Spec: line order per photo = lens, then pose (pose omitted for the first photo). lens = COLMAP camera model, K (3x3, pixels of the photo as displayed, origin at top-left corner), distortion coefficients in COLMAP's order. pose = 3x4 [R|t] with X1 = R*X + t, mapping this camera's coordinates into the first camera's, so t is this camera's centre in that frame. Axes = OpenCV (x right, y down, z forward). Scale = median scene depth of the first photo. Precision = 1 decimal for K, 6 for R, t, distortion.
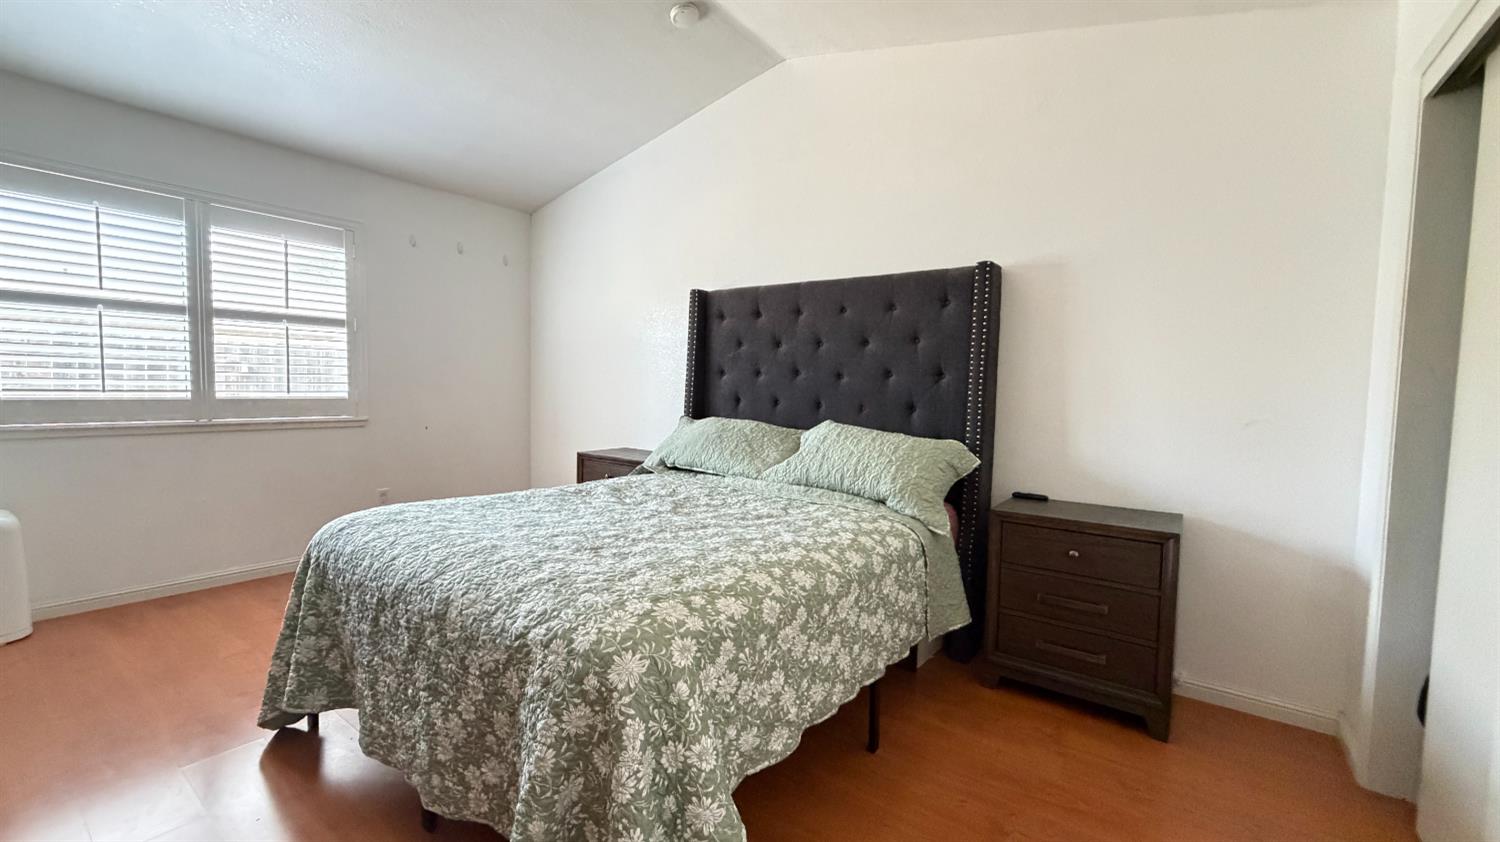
lens RADIAL K [[598.1, 0, 761.9], [0, 598.1, 416.4], [0, 0, 1]] dist [-0.000831, 0.000188]
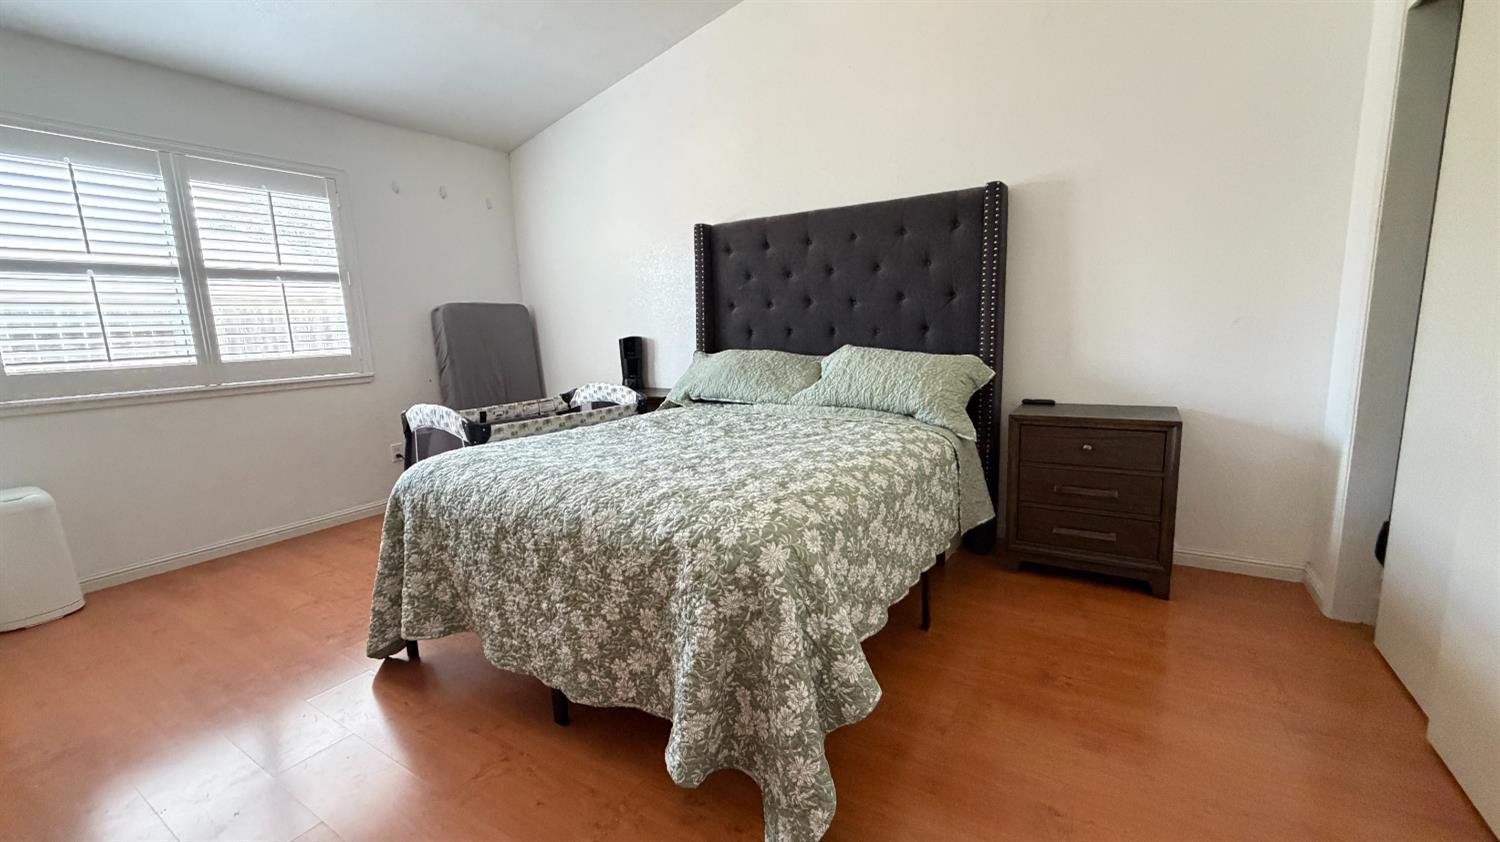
lens RADIAL K [[598.1, 0, 763.5], [0, 598.1, 414.8], [0, 0, 1]] dist [-0.000831, 0.000188]
pose [[0.995301, -0.070444, 0.066434, -0.143733], [0.063305, 0.992556, 0.104046, 0.013042], [-0.073269, -0.099352, 0.992351, -0.057308]]
